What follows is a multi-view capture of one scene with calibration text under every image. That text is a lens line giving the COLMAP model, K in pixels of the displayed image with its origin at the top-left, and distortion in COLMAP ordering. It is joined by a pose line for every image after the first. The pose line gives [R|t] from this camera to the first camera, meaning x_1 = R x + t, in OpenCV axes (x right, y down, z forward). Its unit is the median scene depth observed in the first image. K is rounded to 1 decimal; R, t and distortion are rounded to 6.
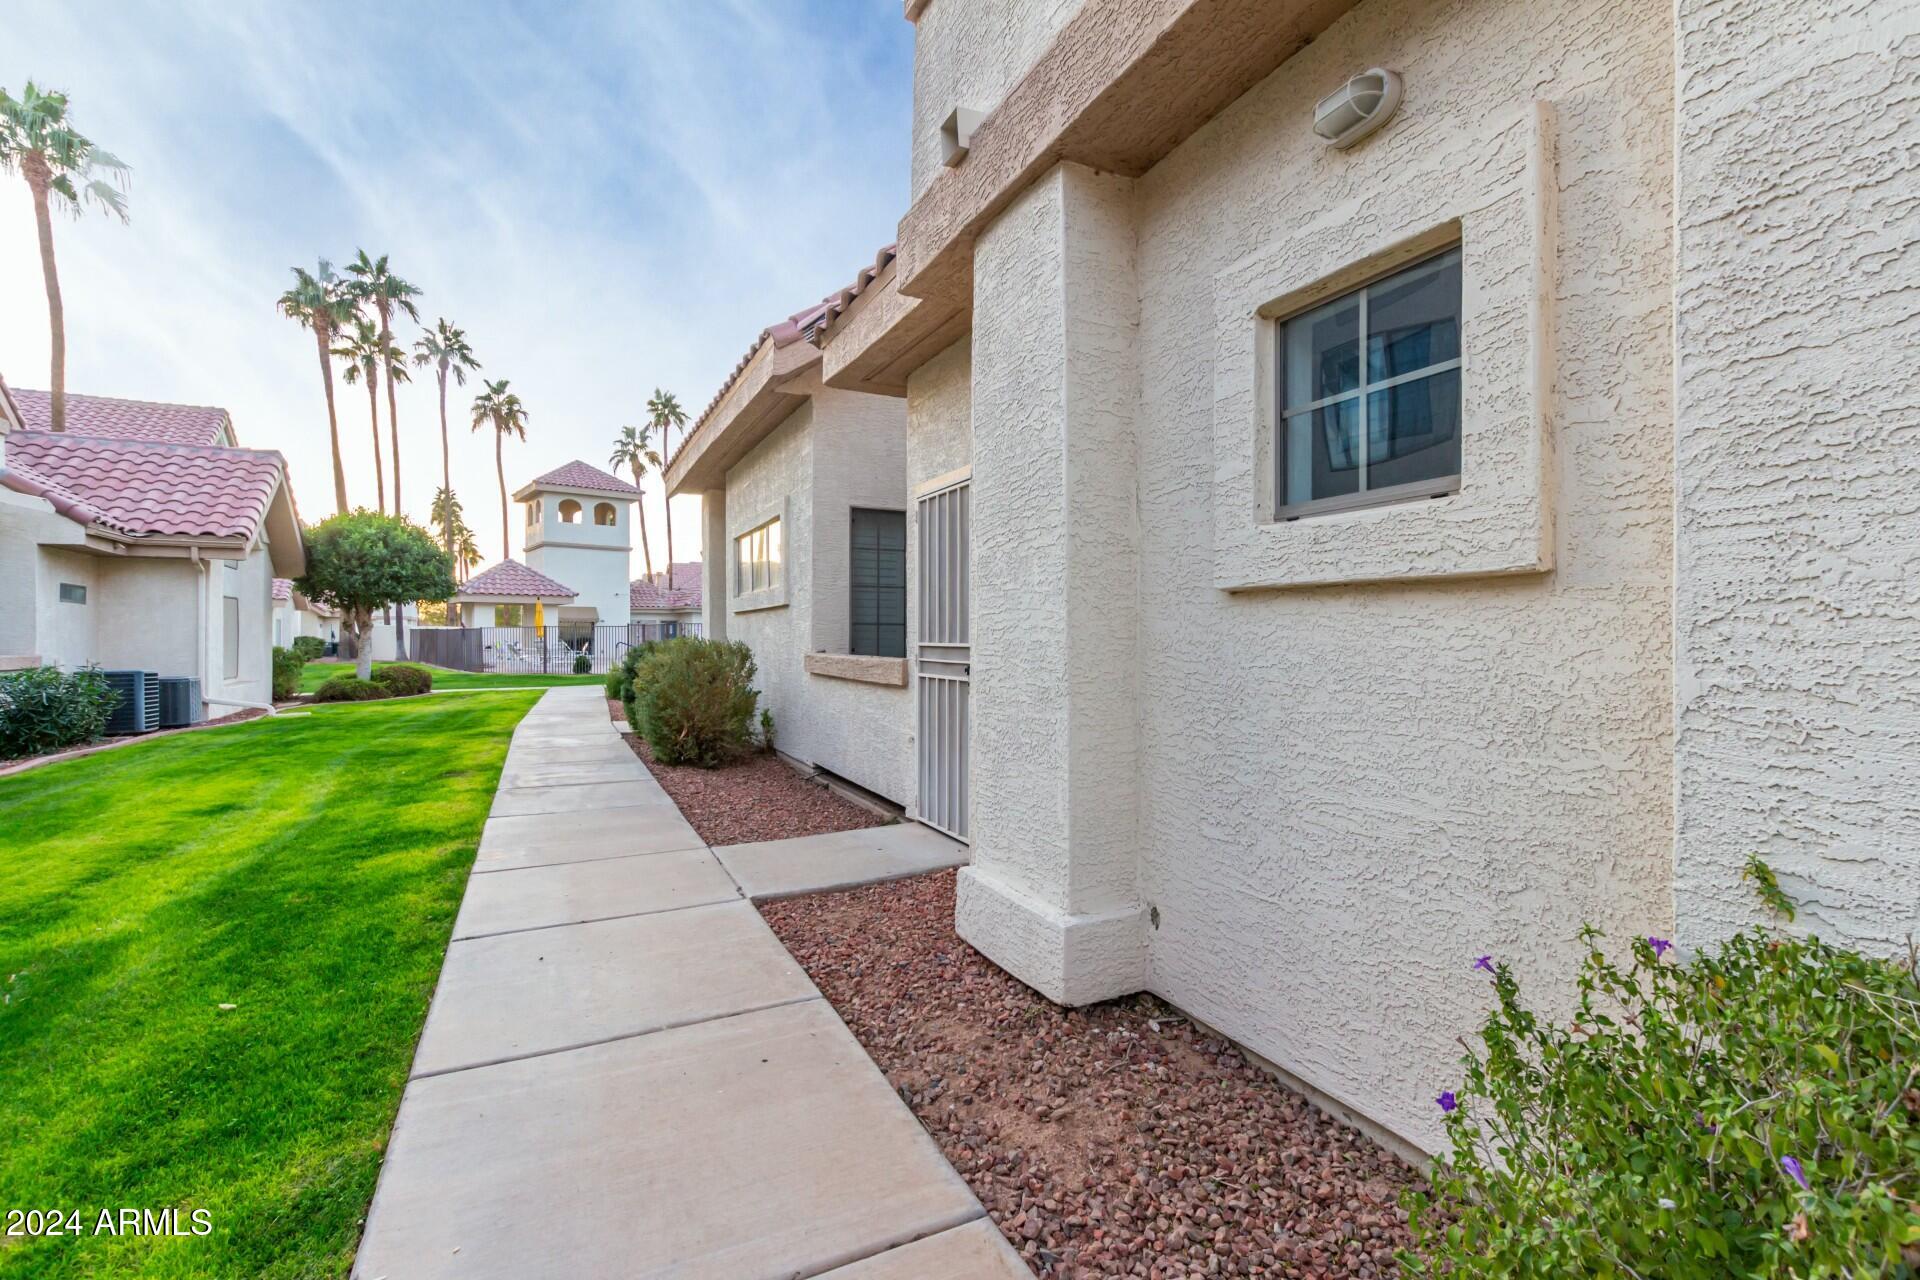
lens RADIAL K [[885.0, 0, 972.7], [0, 885.0, 636.0], [0, 0, 1]] dist [-0.002172, 0.002398]
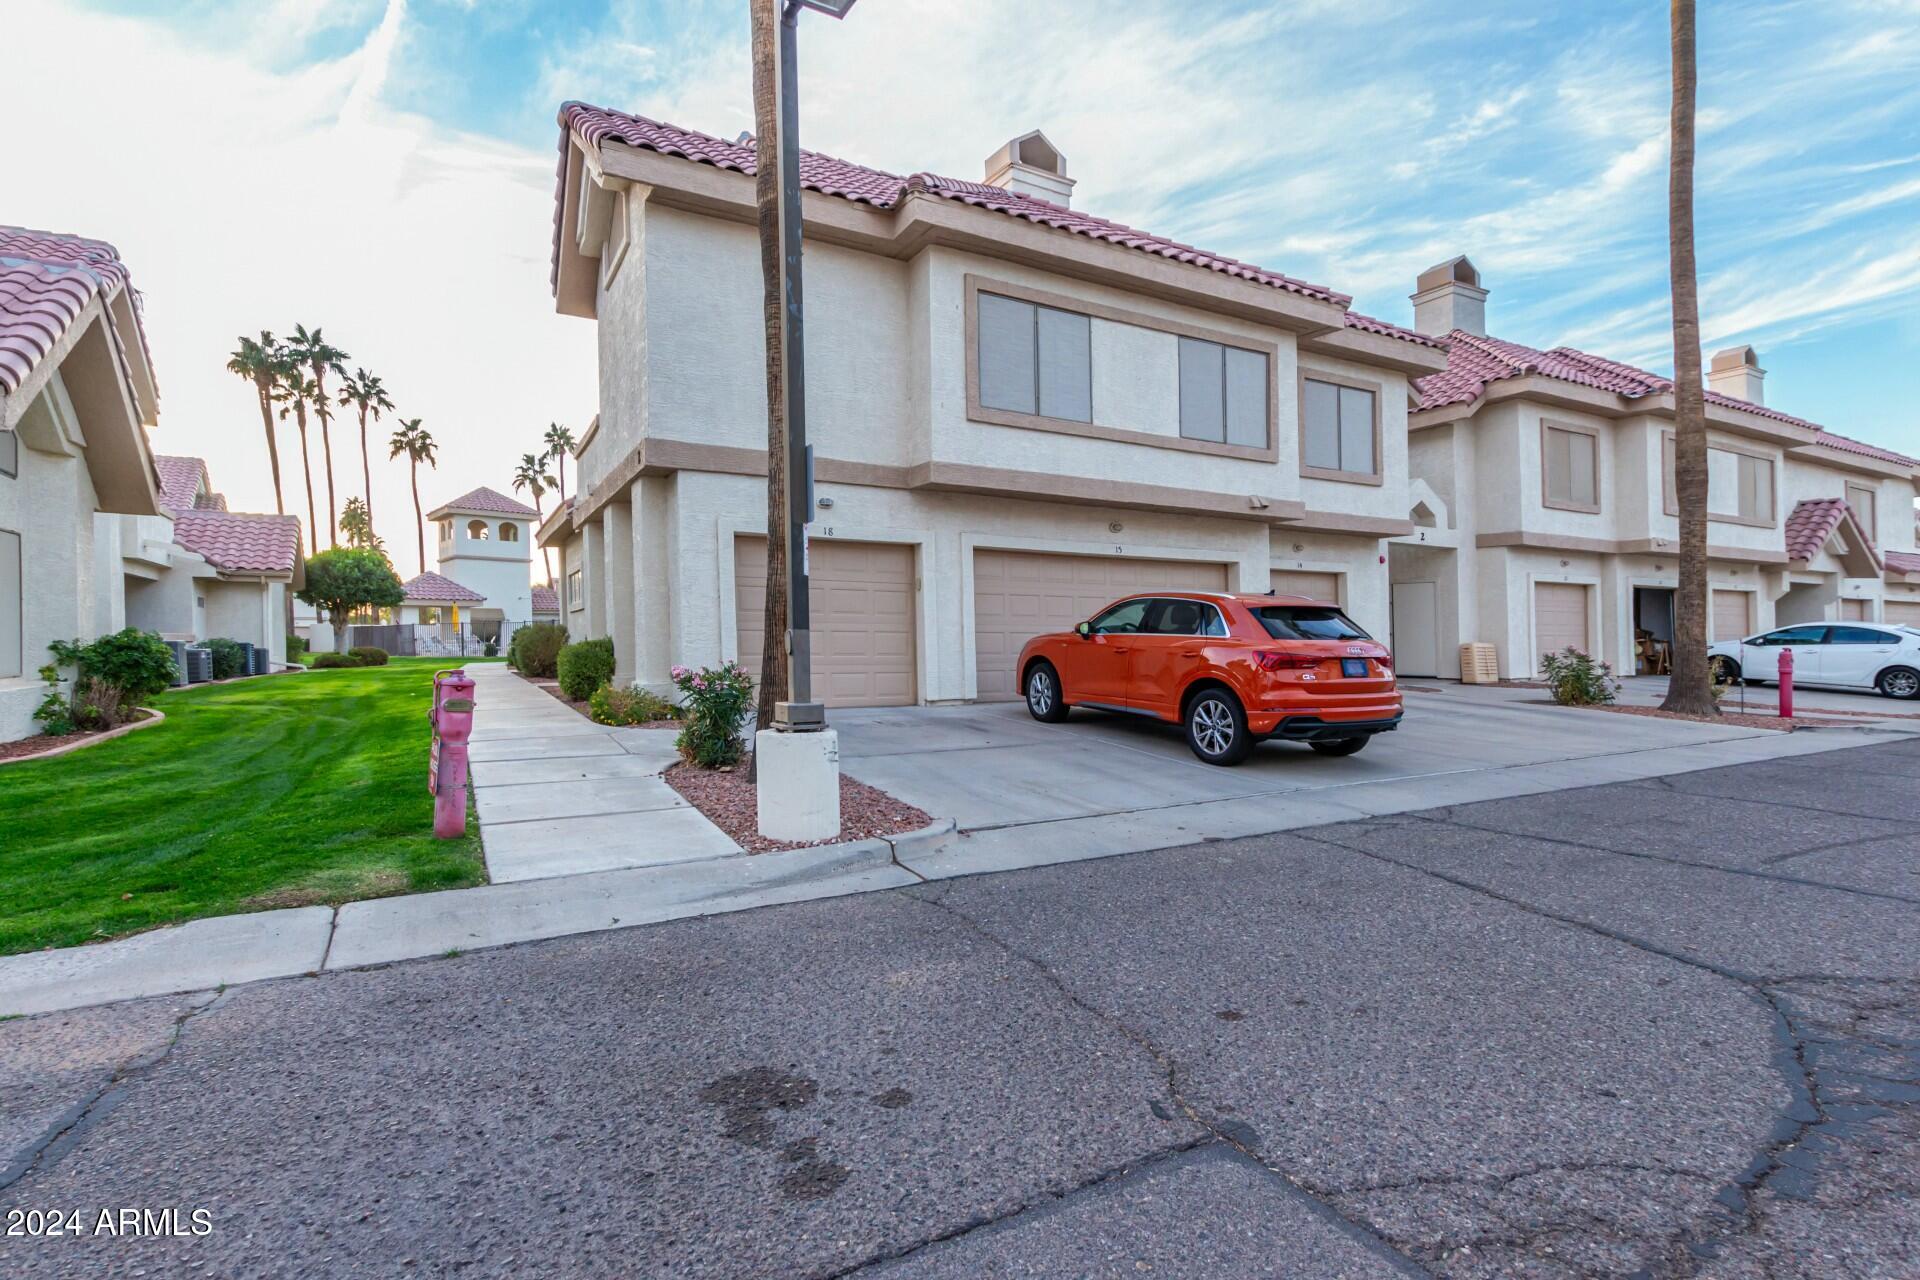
lens RADIAL K [[885.0, 0, 993.8], [0, 885.0, 664.7], [0, 0, 1]] dist [-0.002172, 0.002398]
pose [[0.994880, -0.007122, 0.100808, 0.129303], [0.003945, 0.999490, 0.031684, 0.008703], [-0.100982, -0.031124, 0.994401, -0.292843]]
